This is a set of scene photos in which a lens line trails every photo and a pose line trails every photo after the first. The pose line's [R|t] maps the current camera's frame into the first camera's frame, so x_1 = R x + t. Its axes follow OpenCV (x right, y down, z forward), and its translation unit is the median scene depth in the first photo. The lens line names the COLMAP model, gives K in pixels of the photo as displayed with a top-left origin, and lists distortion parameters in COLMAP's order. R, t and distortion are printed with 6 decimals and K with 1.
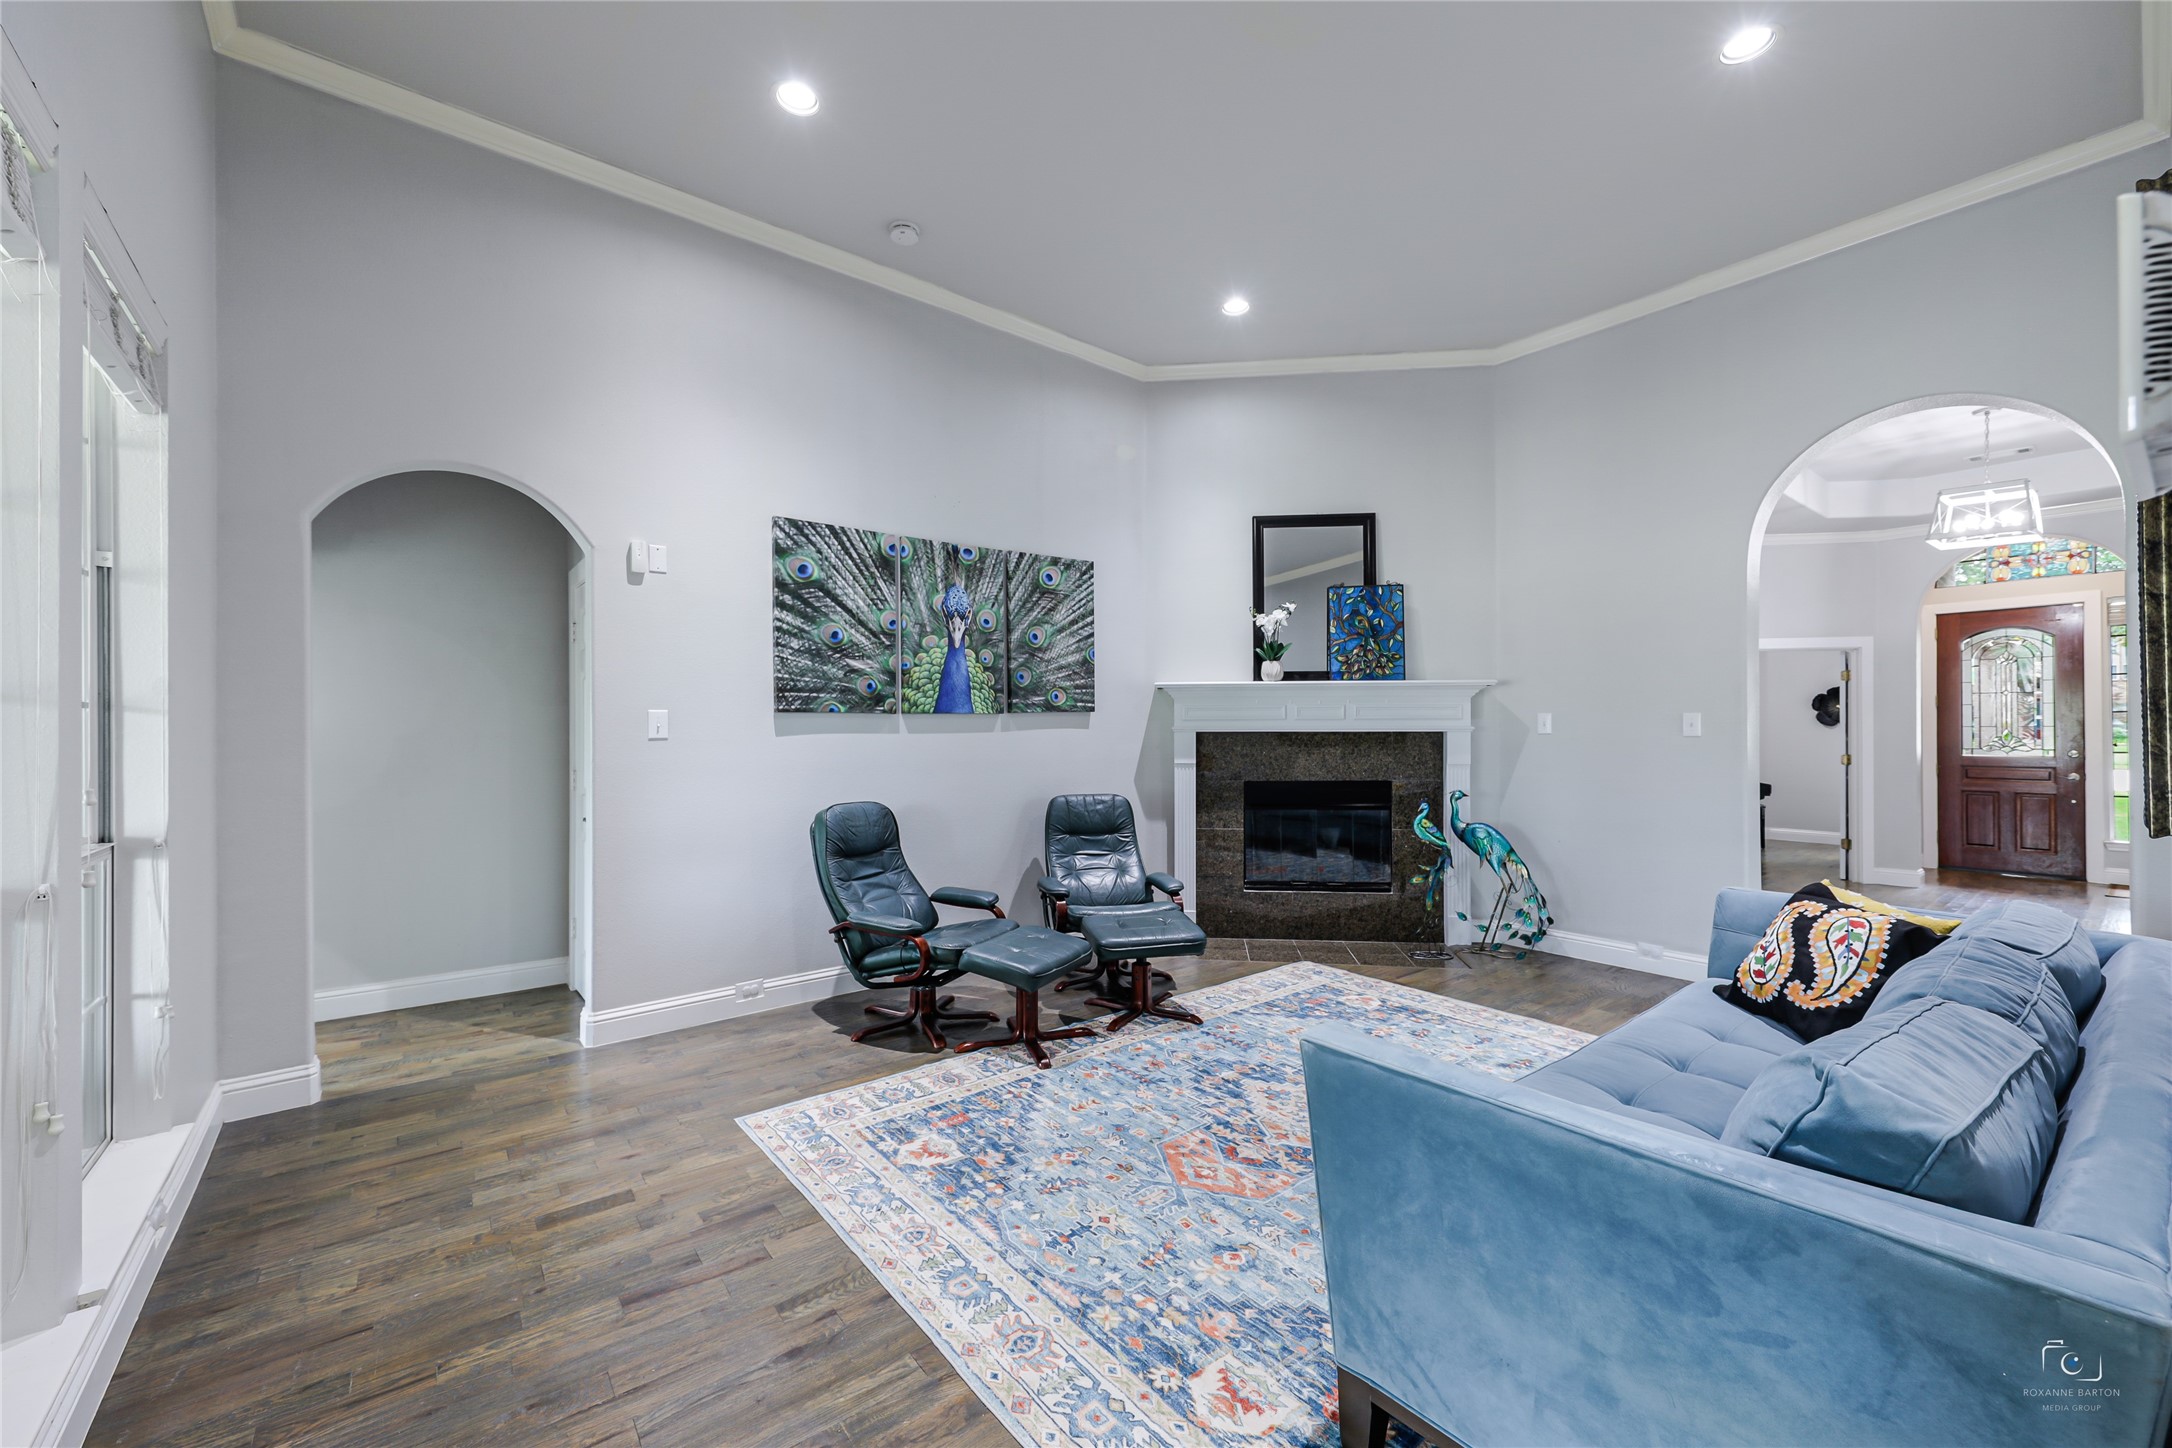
lens RADIAL K [[851.5, 0, 1078.1], [0, 851.5, 730.7], [0, 0, 1]] dist [0.009225, -0.000268]
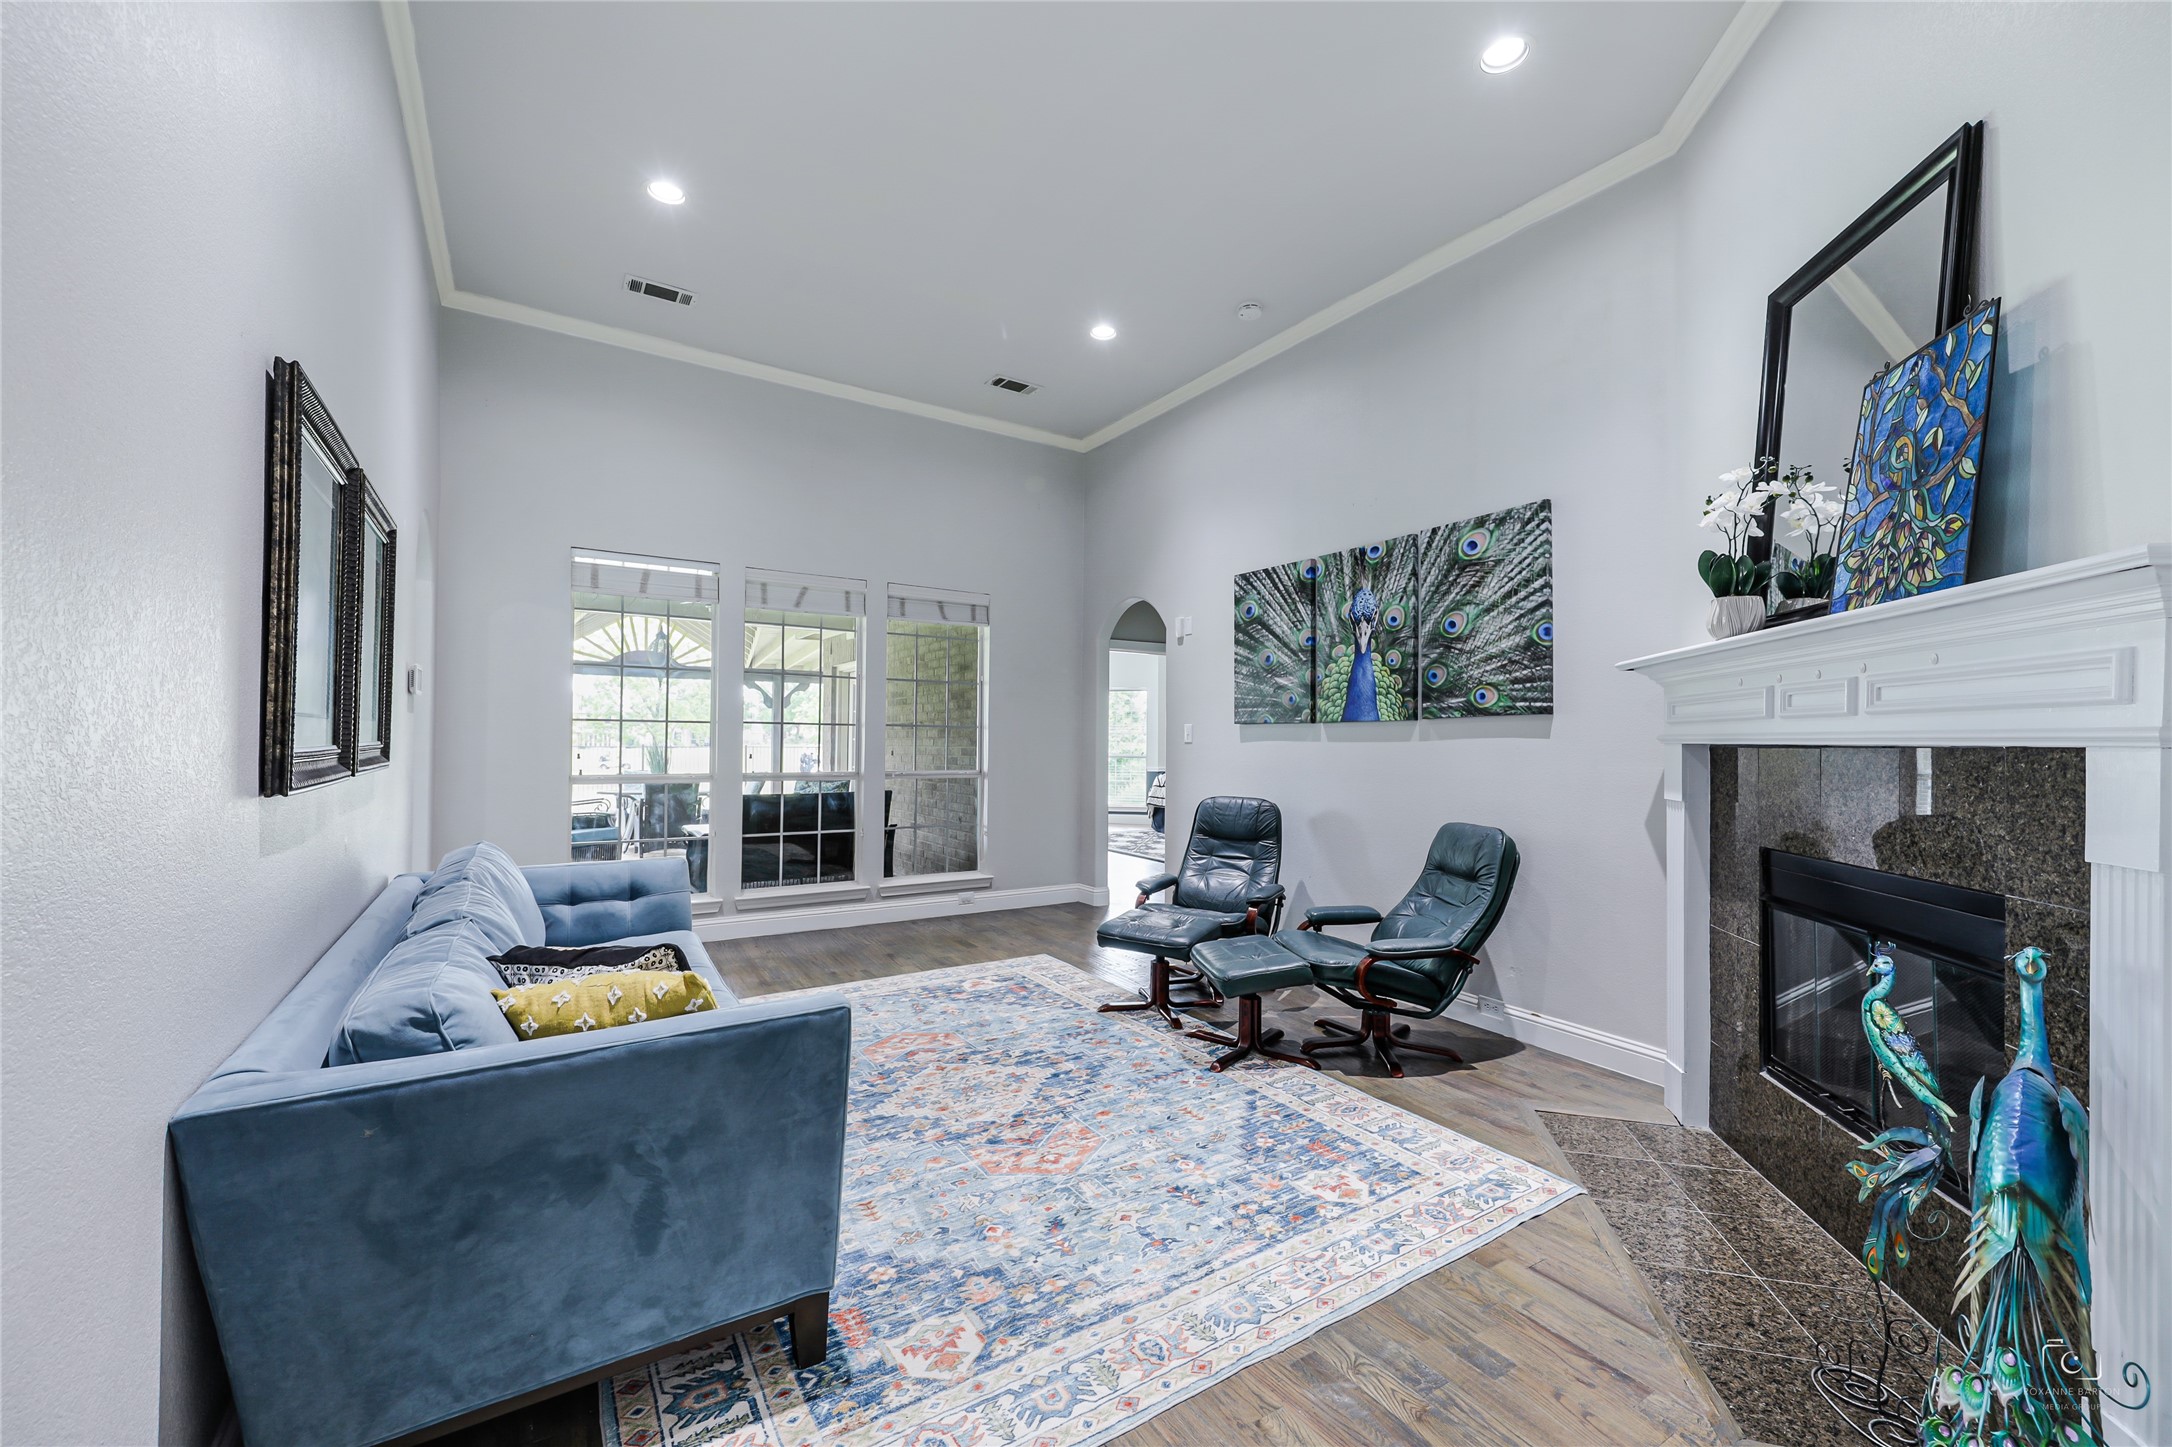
lens RADIAL K [[851.5, 0, 1078.1], [0, 851.5, 730.2], [0, 0, 1]] dist [0.009225, -0.000268]
pose [[-0.104060, -0.010068, -0.994520, 0.850926], [-0.010151, 0.999907, -0.009060, 0.001614], [0.994519, 0.009152, -0.104153, 0.781960]]
